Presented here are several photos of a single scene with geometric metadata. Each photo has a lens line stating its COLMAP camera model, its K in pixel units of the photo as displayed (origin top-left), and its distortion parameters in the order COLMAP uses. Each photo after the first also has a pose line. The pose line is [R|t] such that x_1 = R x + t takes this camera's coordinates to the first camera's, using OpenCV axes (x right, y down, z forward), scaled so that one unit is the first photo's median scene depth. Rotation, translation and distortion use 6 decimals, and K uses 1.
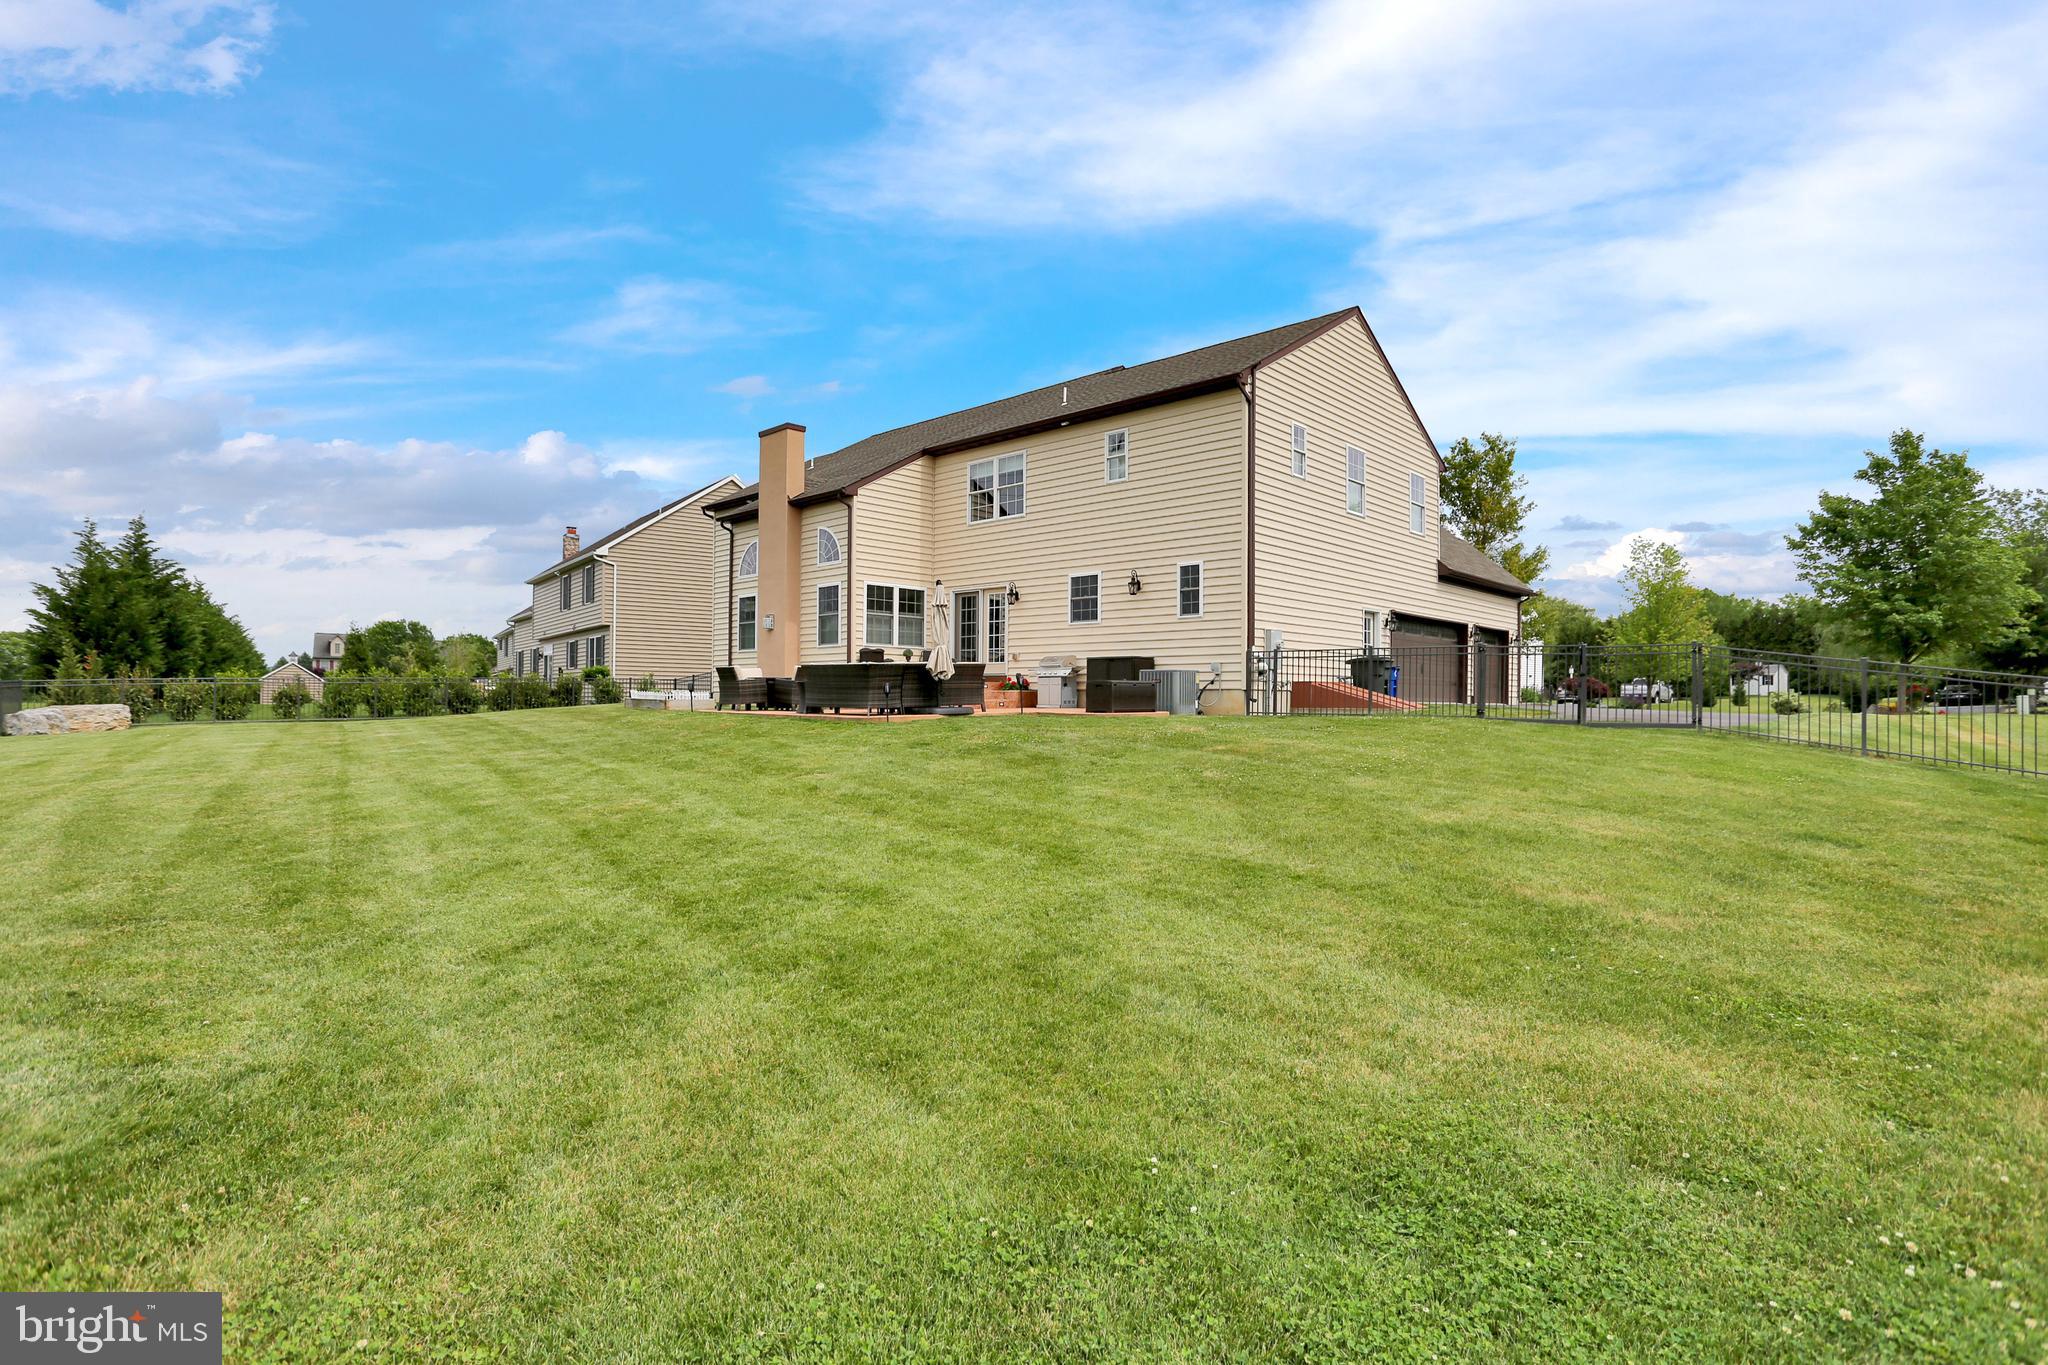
lens RADIAL K [[996.7, 0, 1024.0], [0, 996.7, 682.5], [0, 0, 1]] dist [0.000297, -0.000017]
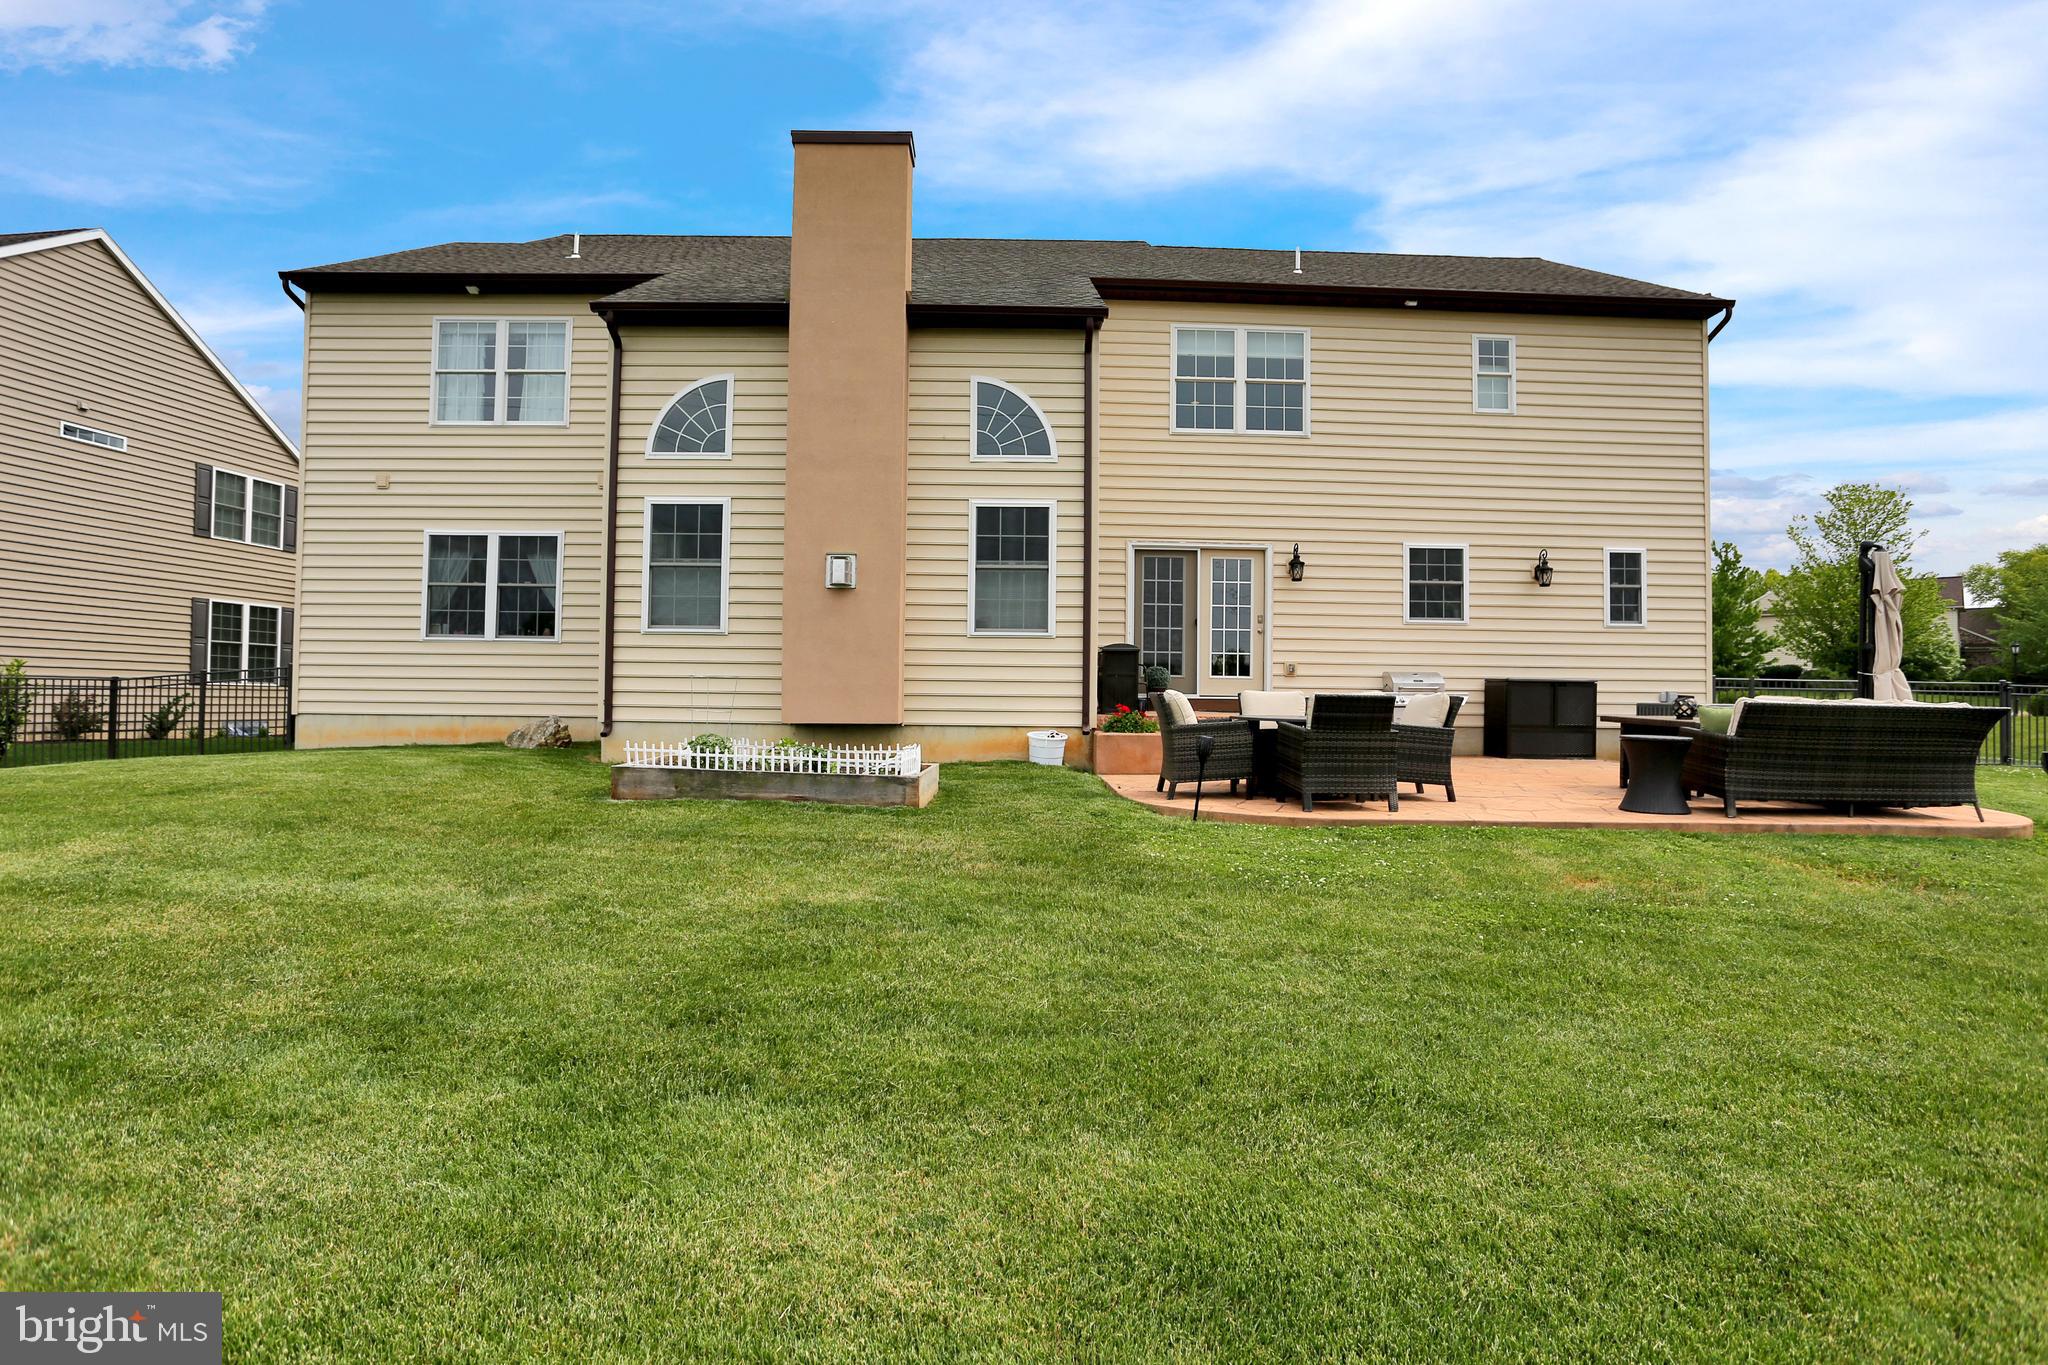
lens RADIAL K [[997.4, 0, 1024.0], [0, 997.4, 682.5], [0, 0, 1]] dist [-0.000240, 0.000001]
pose [[0.694610, 0.013226, 0.719265, -0.577346], [-0.015729, 0.999871, -0.003196, -0.014916], [-0.719214, -0.009093, 0.694729, 0.737655]]
